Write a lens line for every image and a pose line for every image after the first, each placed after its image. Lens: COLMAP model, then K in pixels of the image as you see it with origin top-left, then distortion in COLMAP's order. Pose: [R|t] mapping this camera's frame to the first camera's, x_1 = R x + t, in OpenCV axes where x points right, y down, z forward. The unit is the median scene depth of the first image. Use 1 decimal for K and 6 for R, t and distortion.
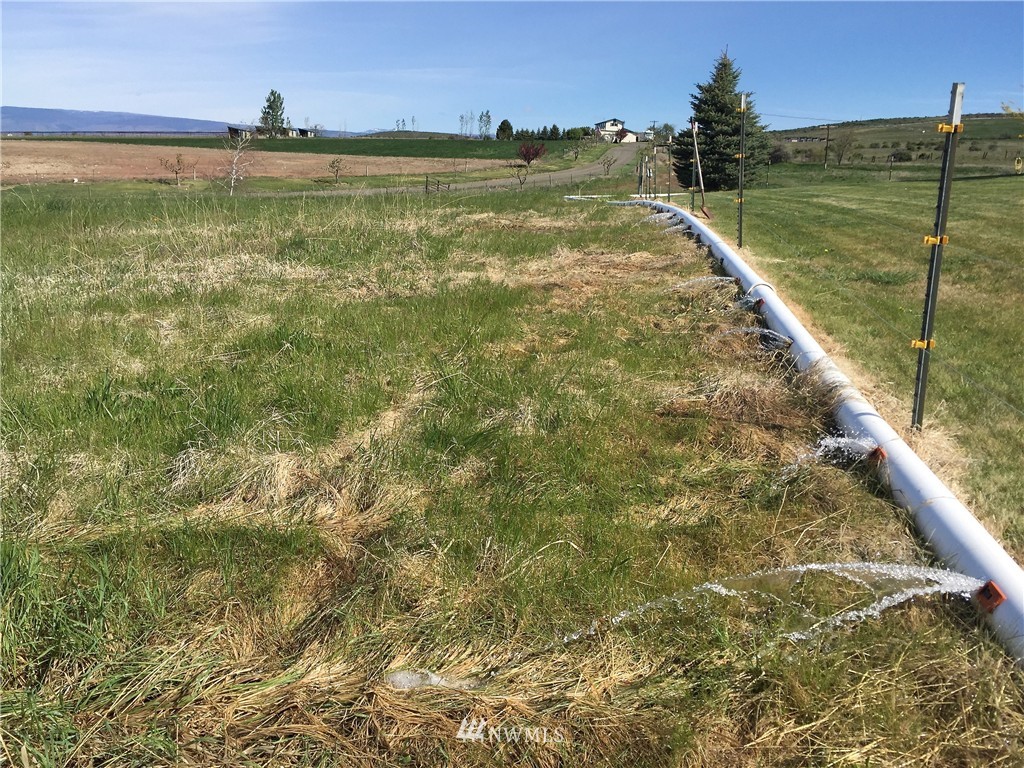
lens RADIAL K [[872.9, 0, 512.0], [0, 872.9, 384.0], [0, 0, 1]] dist [0.094896, -0.127032]
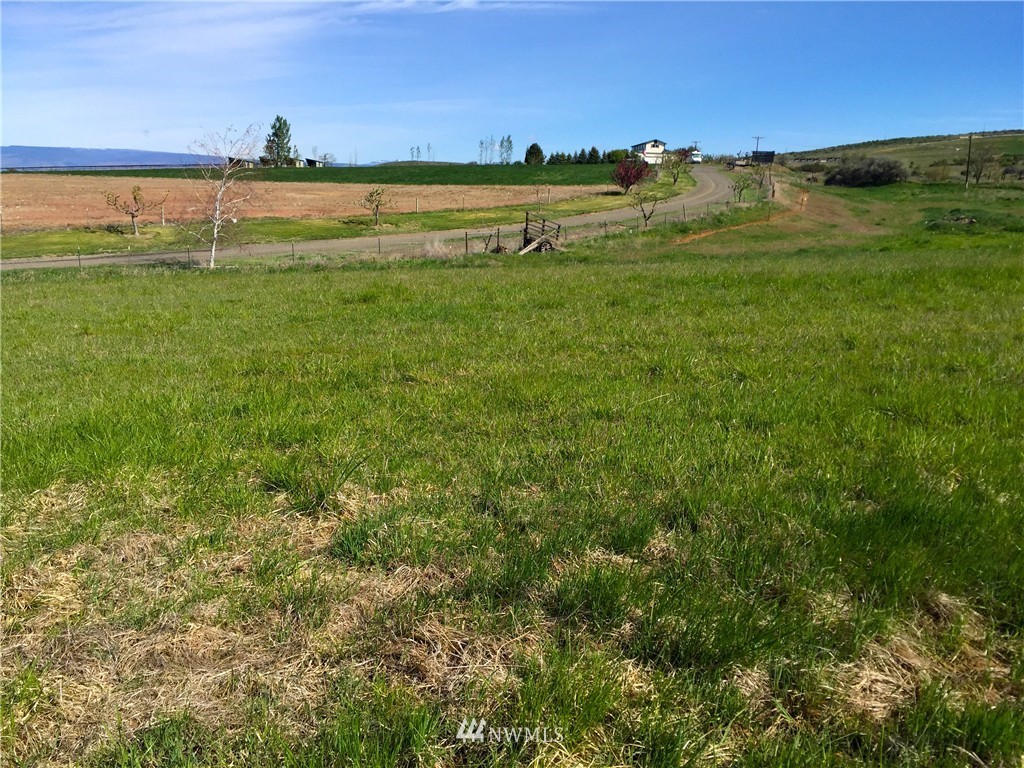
lens RADIAL K [[872.9, 0, 512.0], [0, 872.9, 384.0], [0, 0, 1]] dist [0.094896, -0.127032]
pose [[0.999794, -0.018958, -0.007302, -0.032180], [0.018730, 0.999371, -0.030108, -0.029253], [0.007868, 0.029965, 0.999520, 0.115408]]
